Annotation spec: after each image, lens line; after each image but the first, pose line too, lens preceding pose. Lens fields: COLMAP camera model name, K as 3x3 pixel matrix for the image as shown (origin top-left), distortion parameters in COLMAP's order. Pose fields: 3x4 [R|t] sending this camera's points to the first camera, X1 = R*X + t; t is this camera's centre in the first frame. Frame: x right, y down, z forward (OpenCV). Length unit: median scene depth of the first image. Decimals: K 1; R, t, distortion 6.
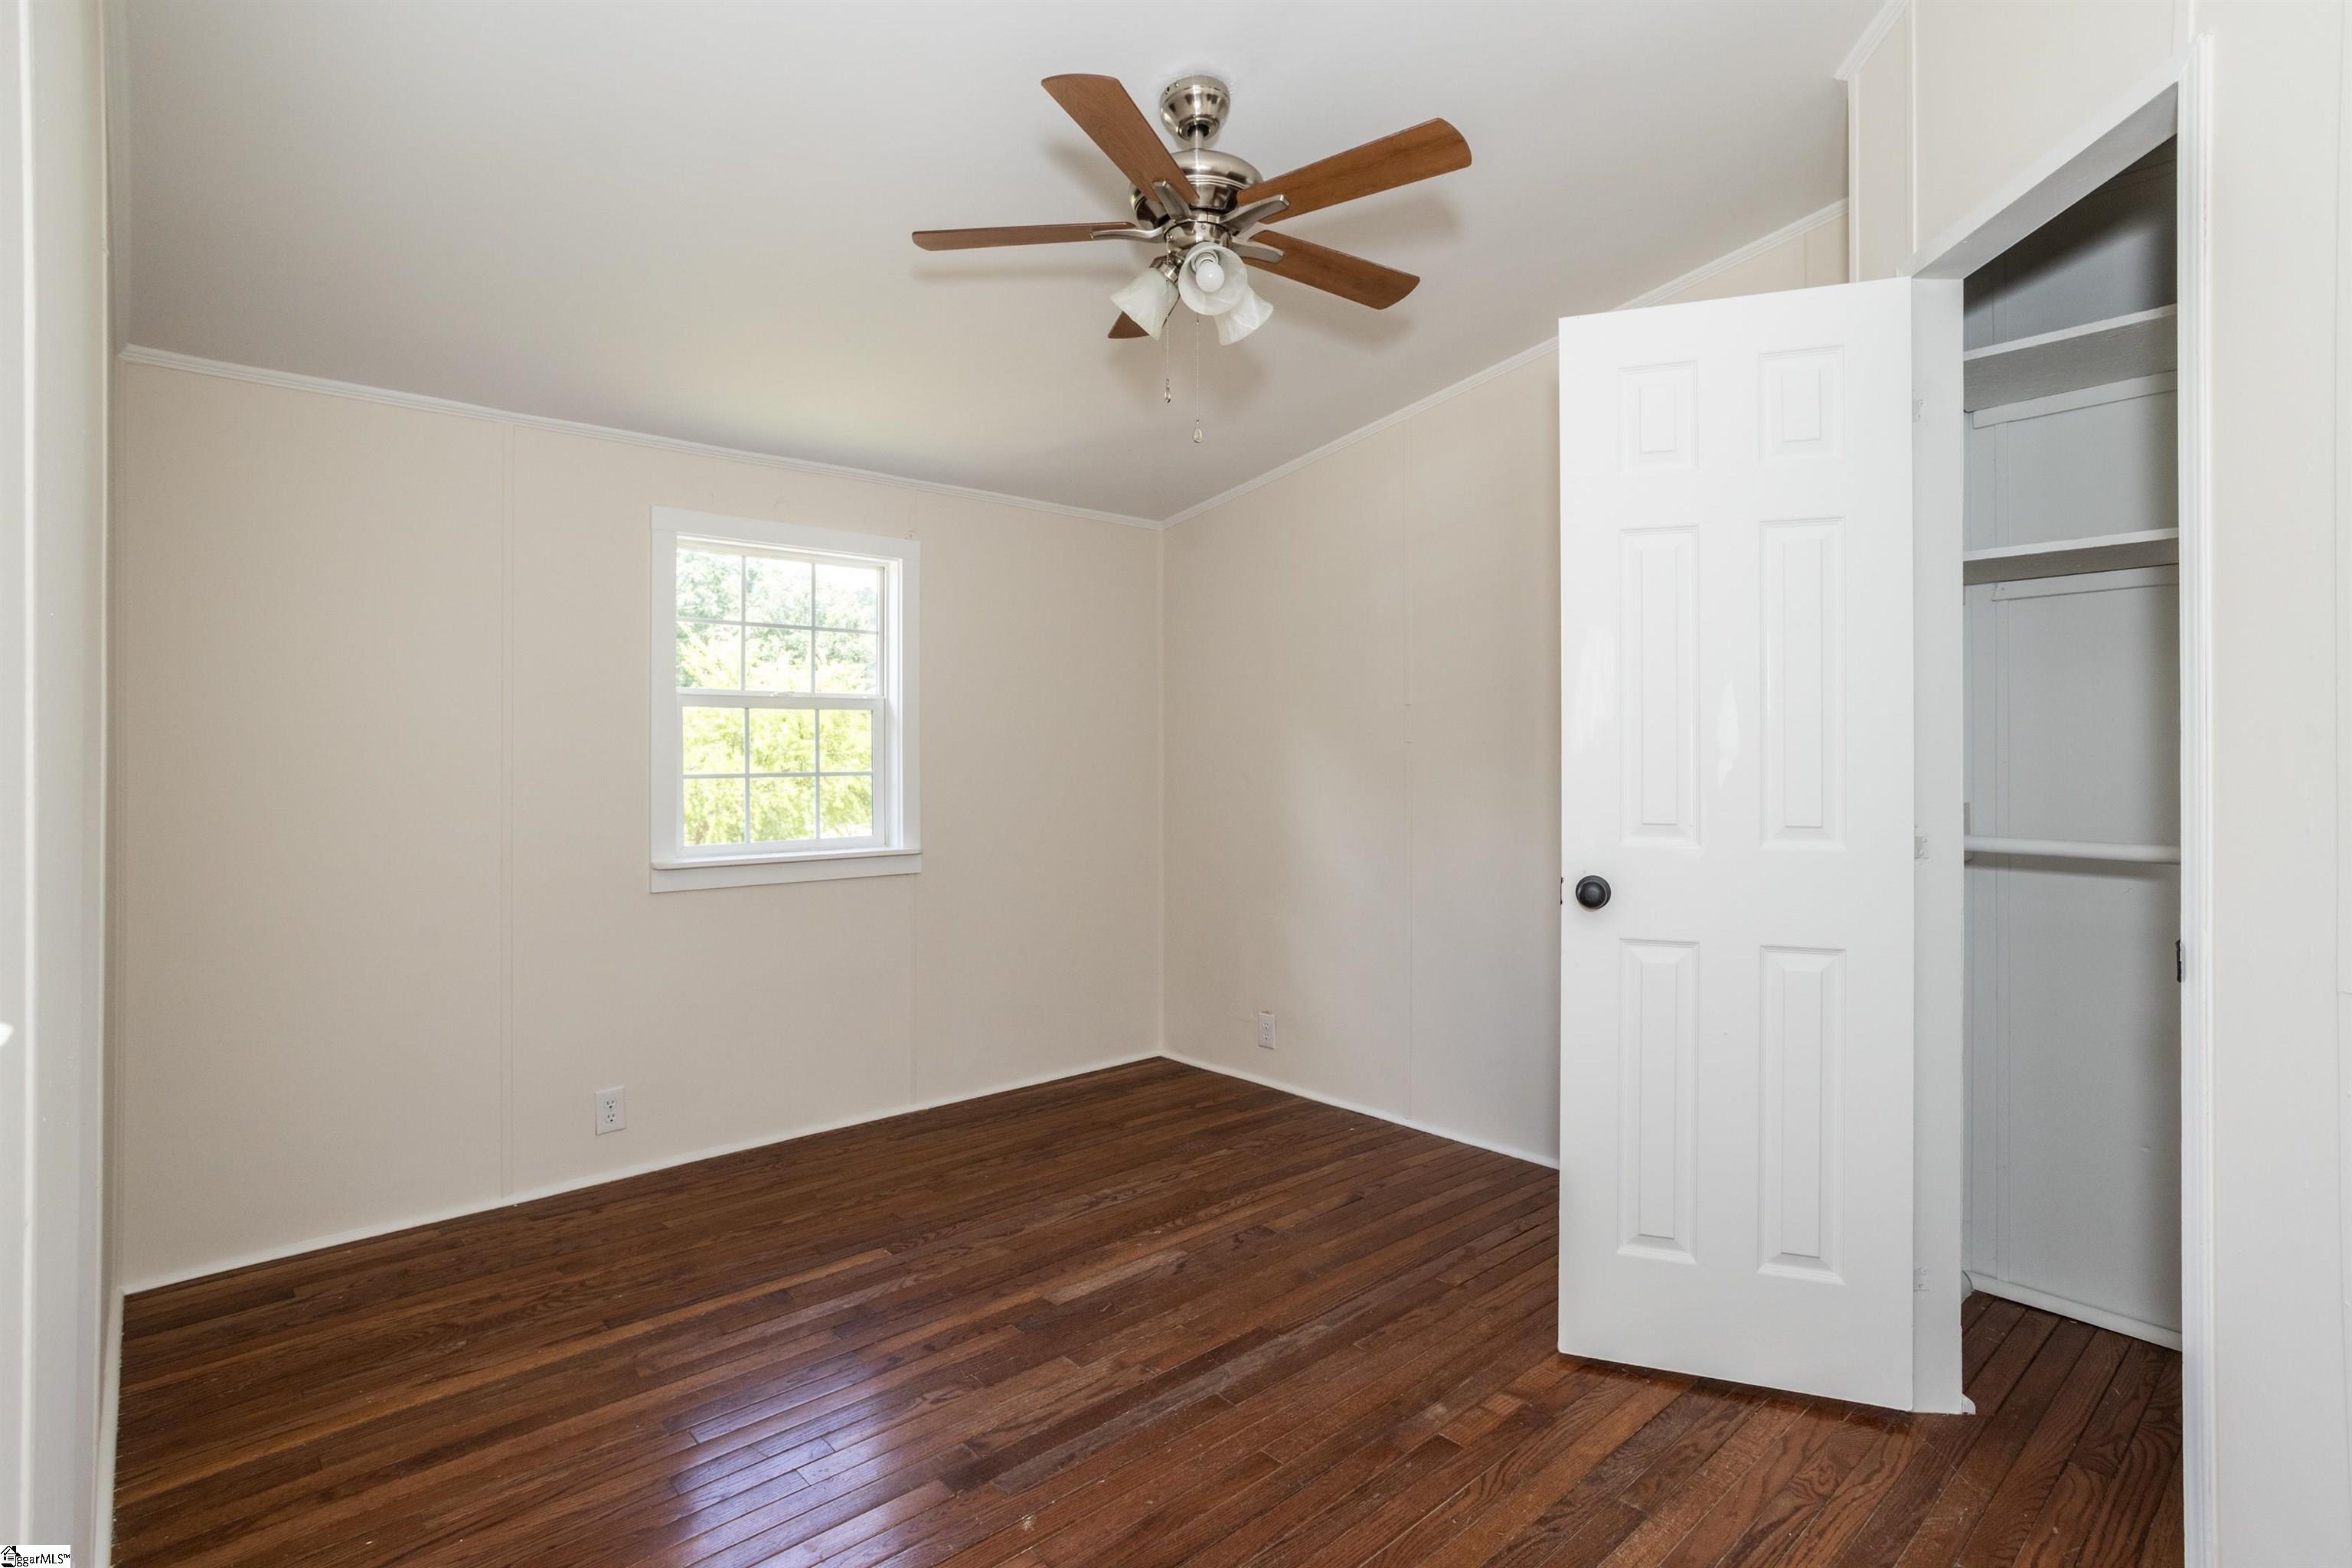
lens RADIAL K [[1152.2, 0, 1173.1], [0, 1152.2, 777.0], [0, 0, 1]] dist [-0.015208, 0.002978]
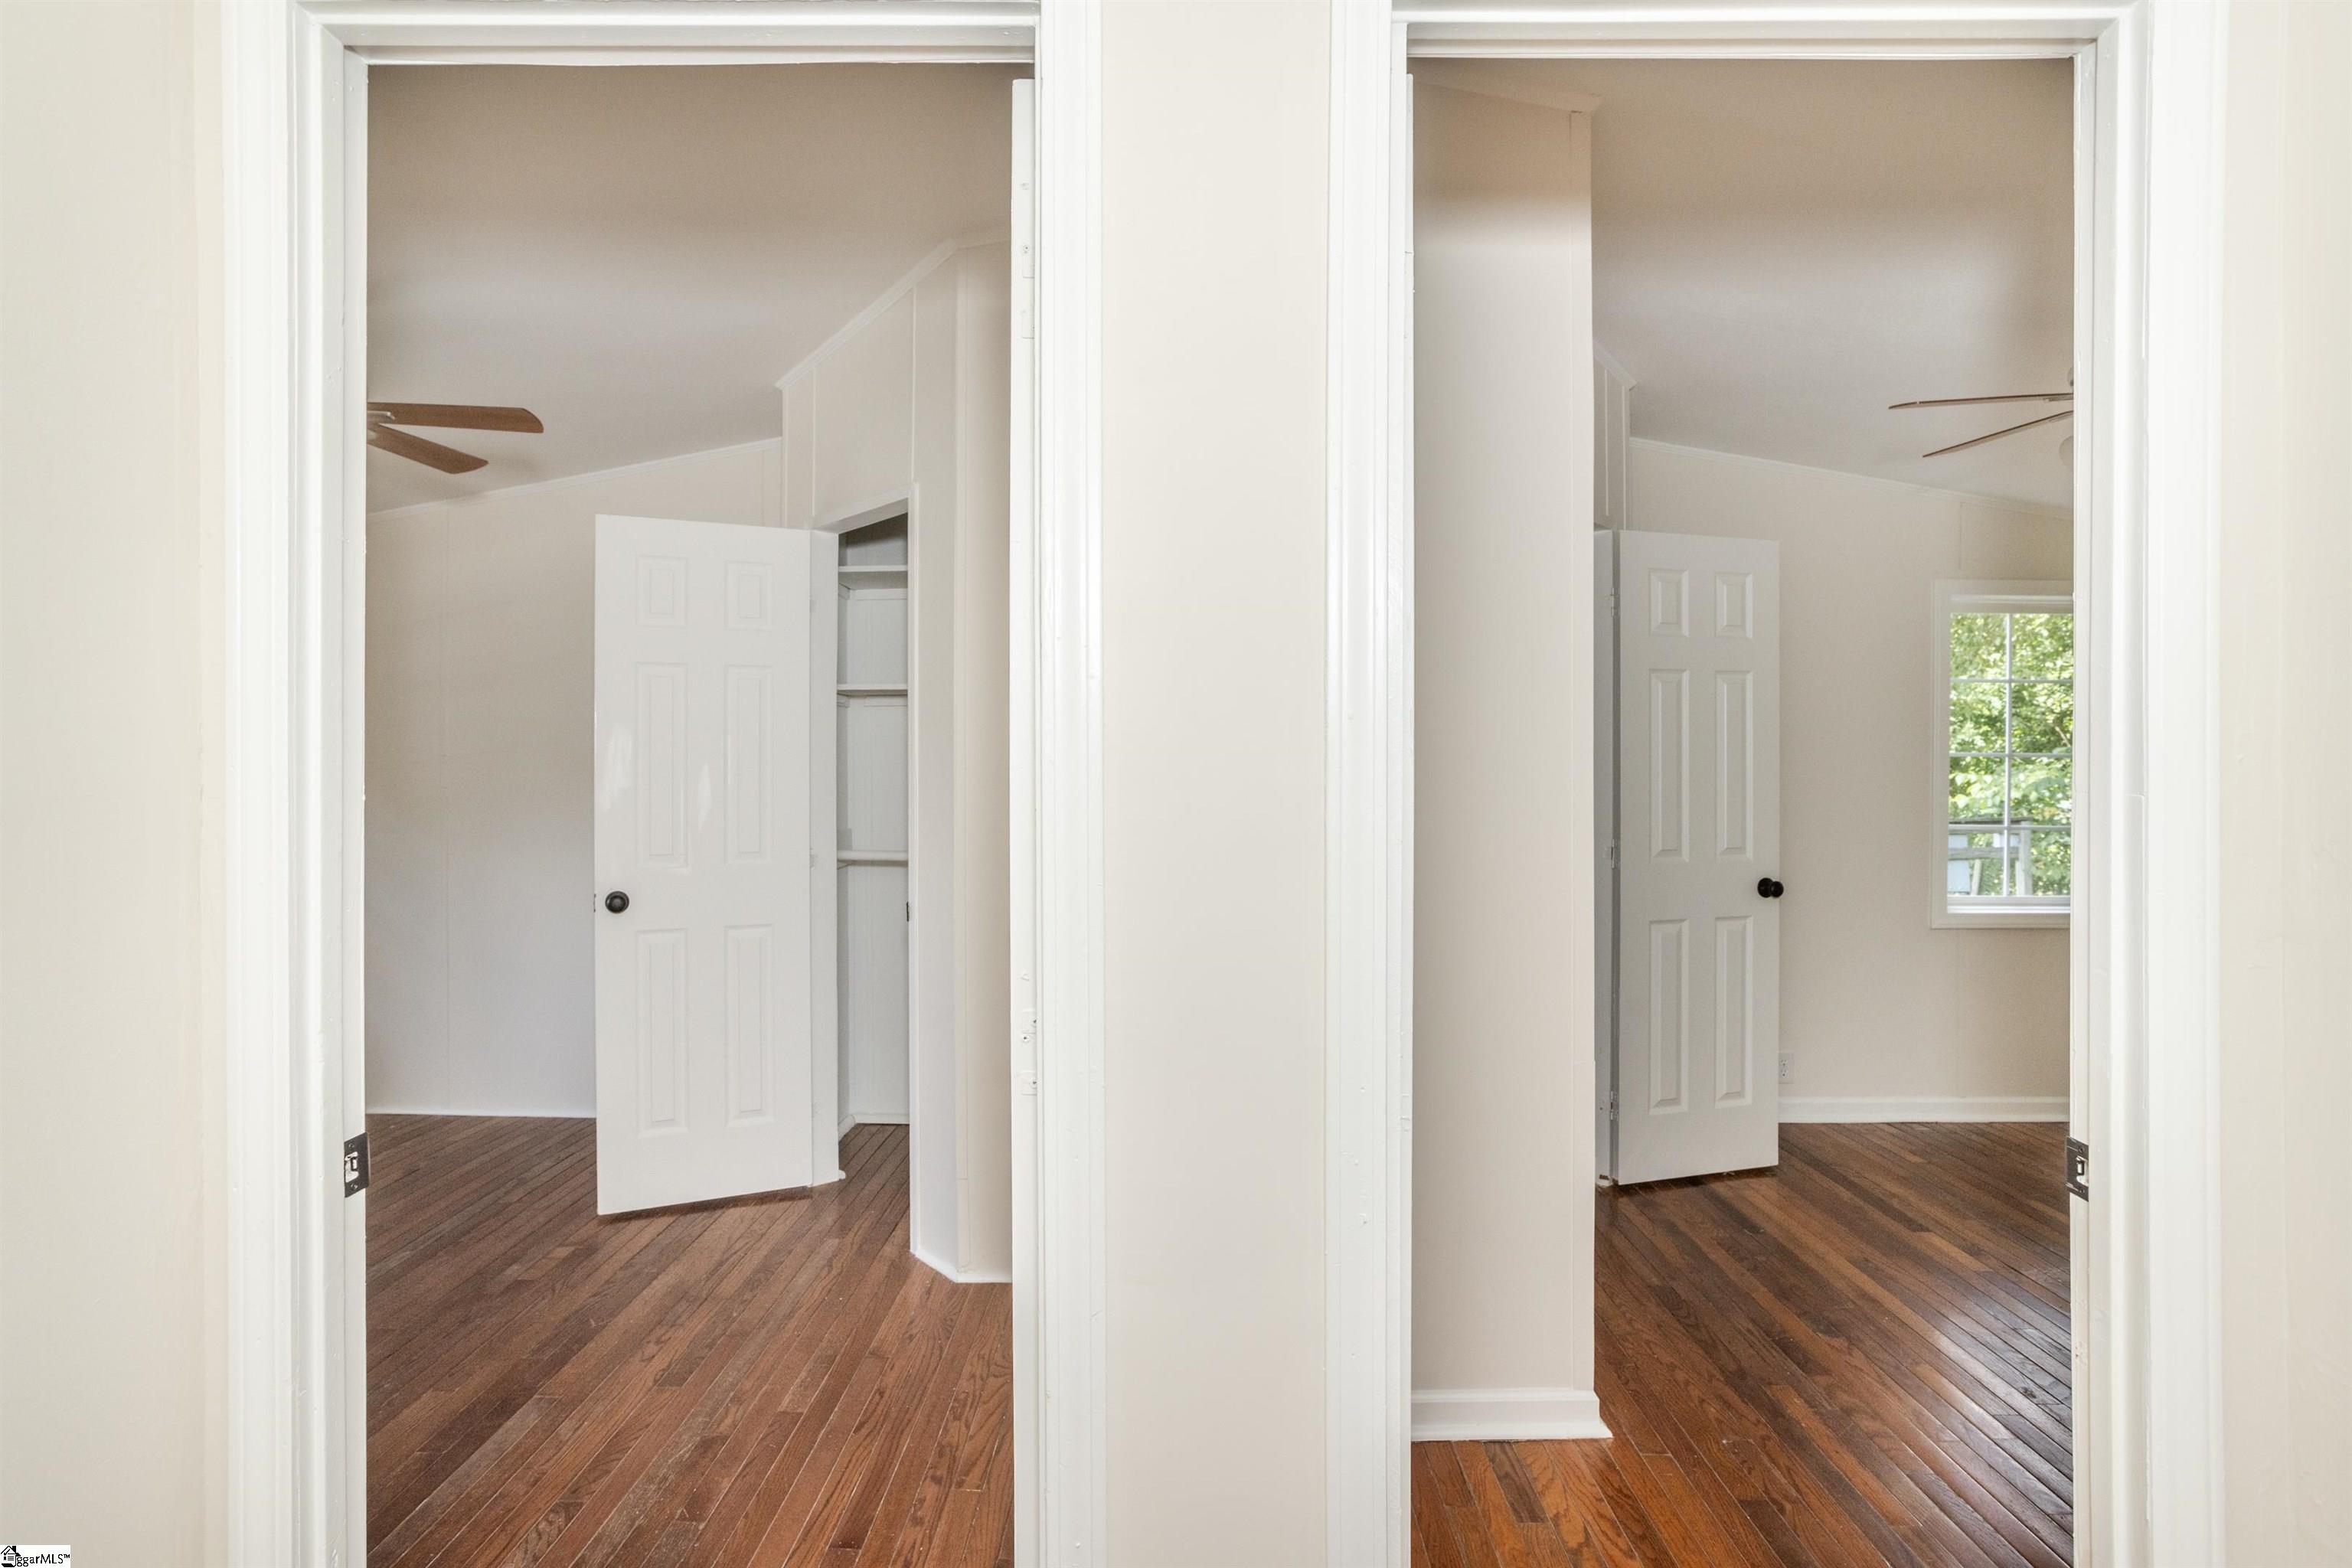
lens RADIAL K [[1152.2, 0, 1175.8], [0, 1152.2, 769.6], [0, 0, 1]] dist [-0.015208, 0.002978]
pose [[0.679037, -0.002240, 0.734100, -0.247440], [0.005772, 0.999981, -0.002287, -0.066959], [-0.734081, 0.005790, 0.679037, -0.568836]]
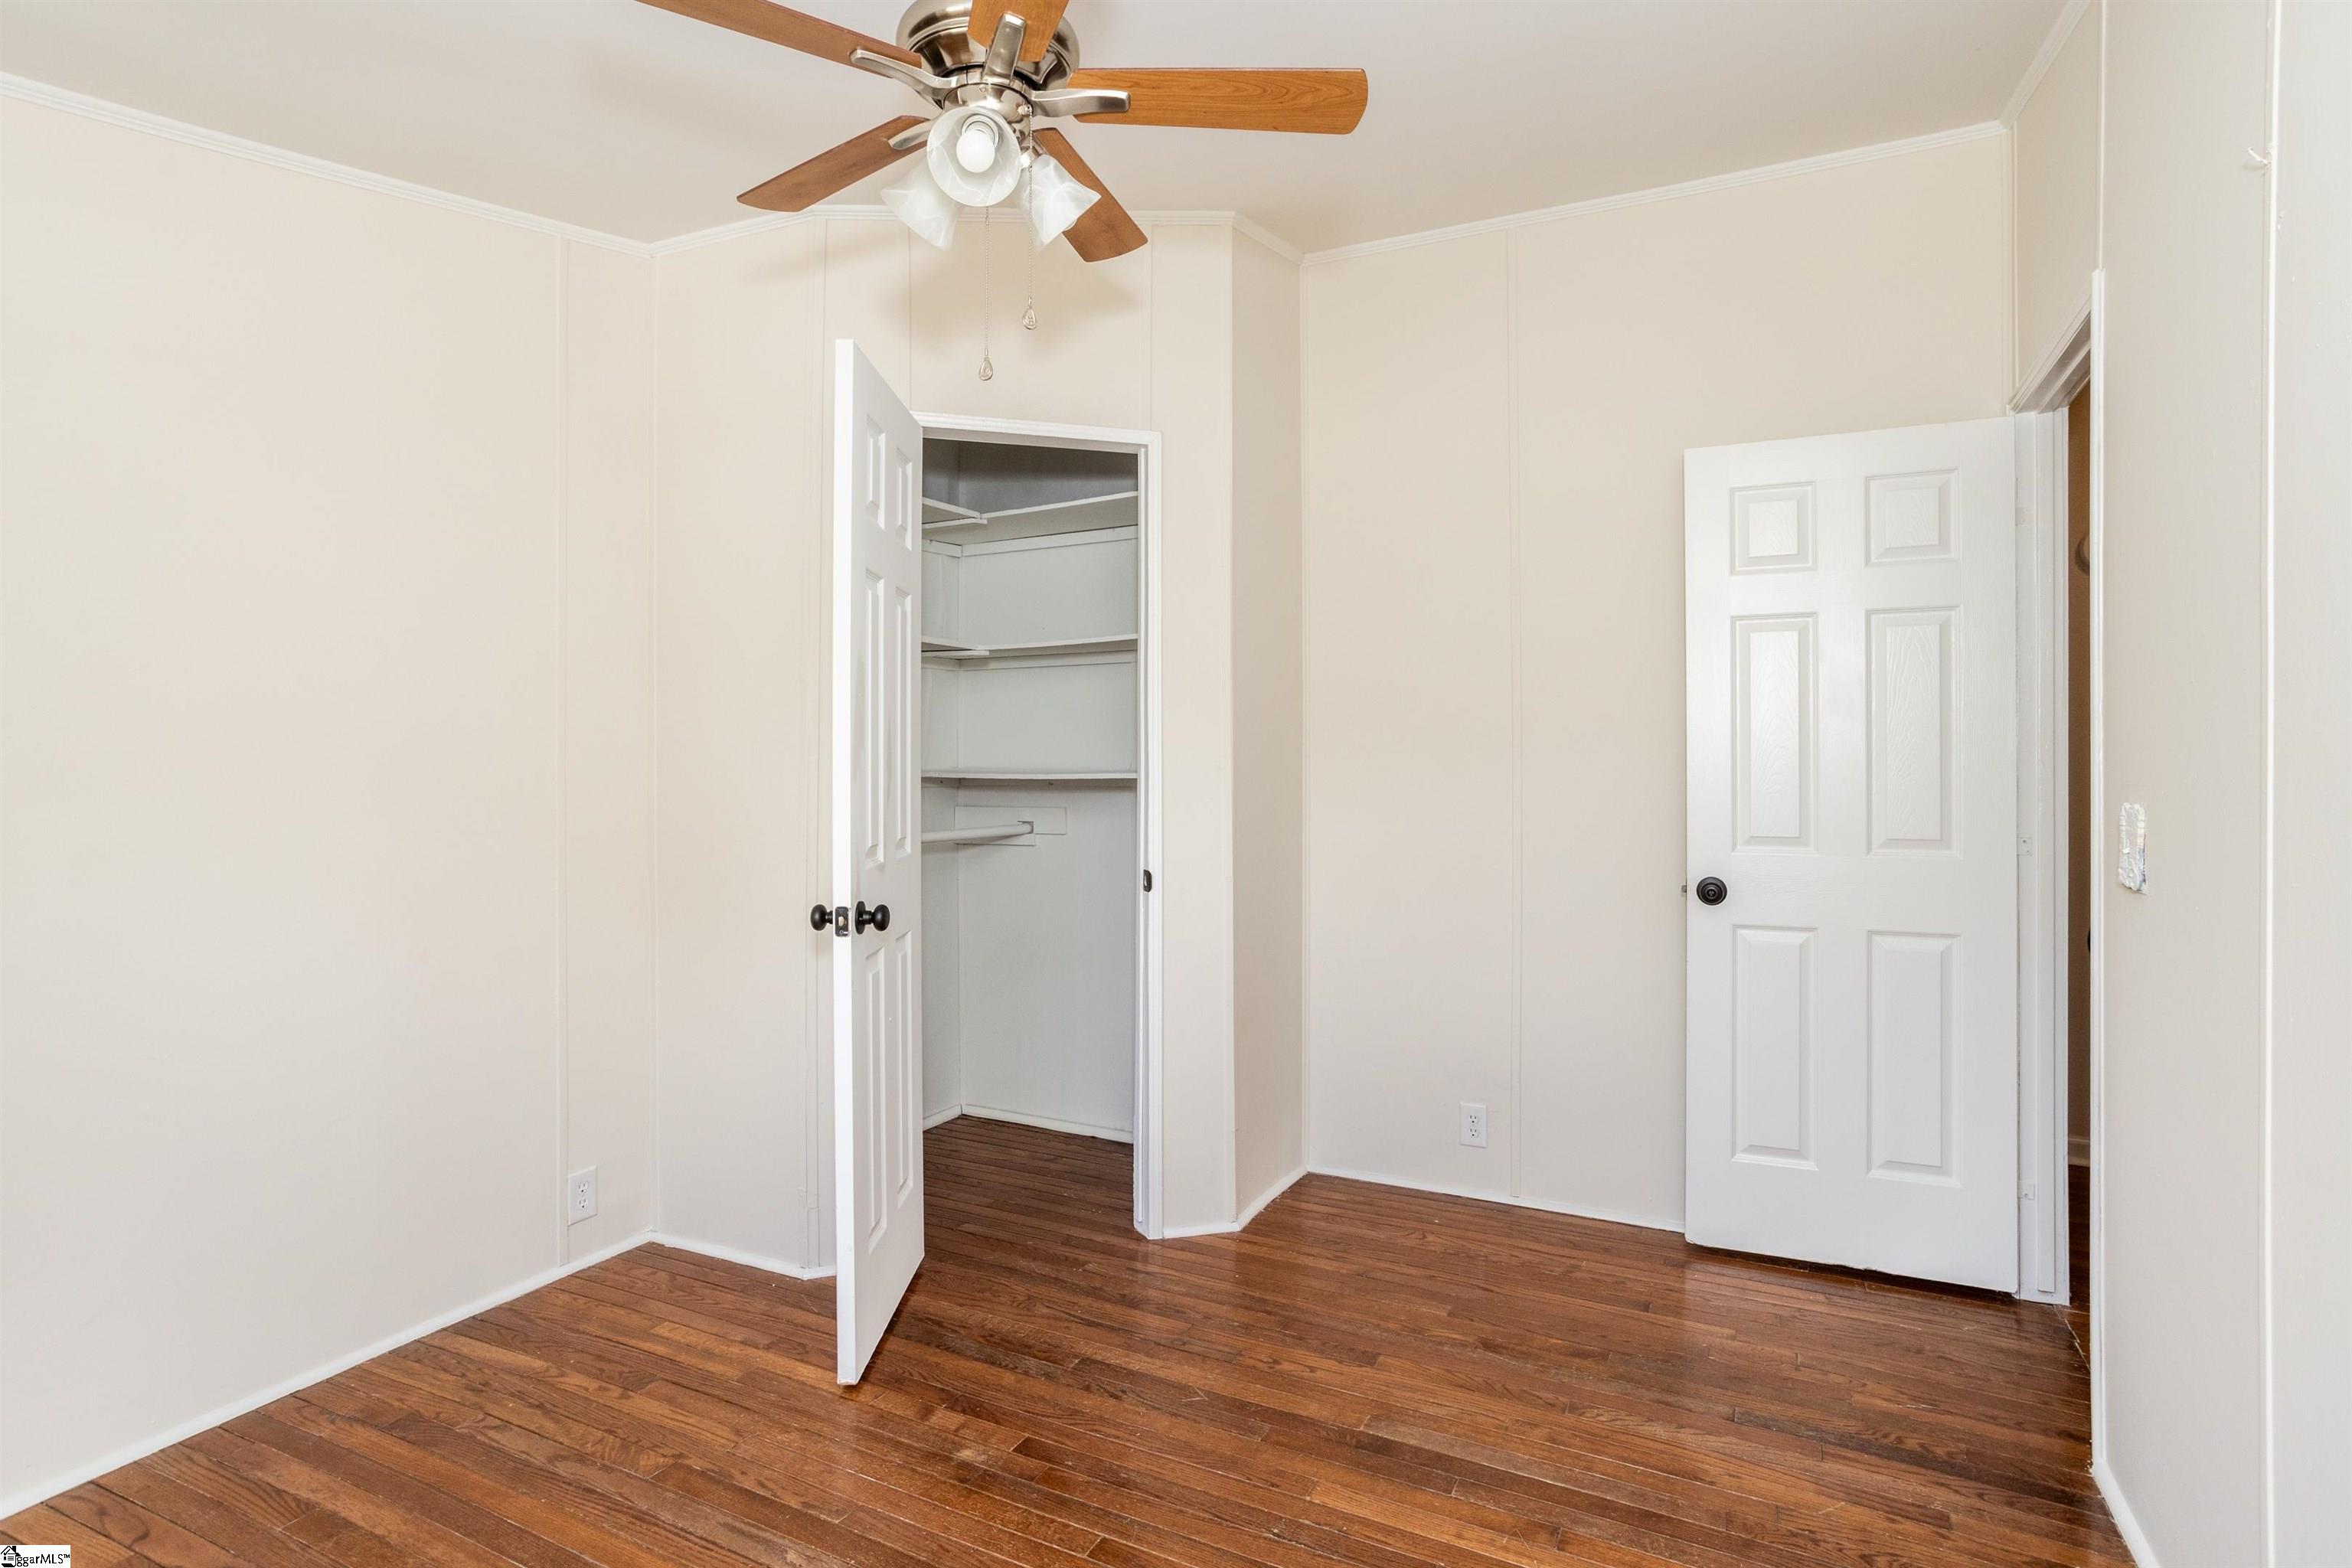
lens RADIAL K [[1152.2, 0, 1192.6], [0, 1152.2, 774.8], [0, 0, 1]] dist [-0.015208, 0.002978]
pose [[-0.365228, -0.004891, 0.930905, -0.705442], [0.010327, 0.999903, 0.009306, -0.032546], [-0.930861, 0.013012, -0.365142, 1.107263]]
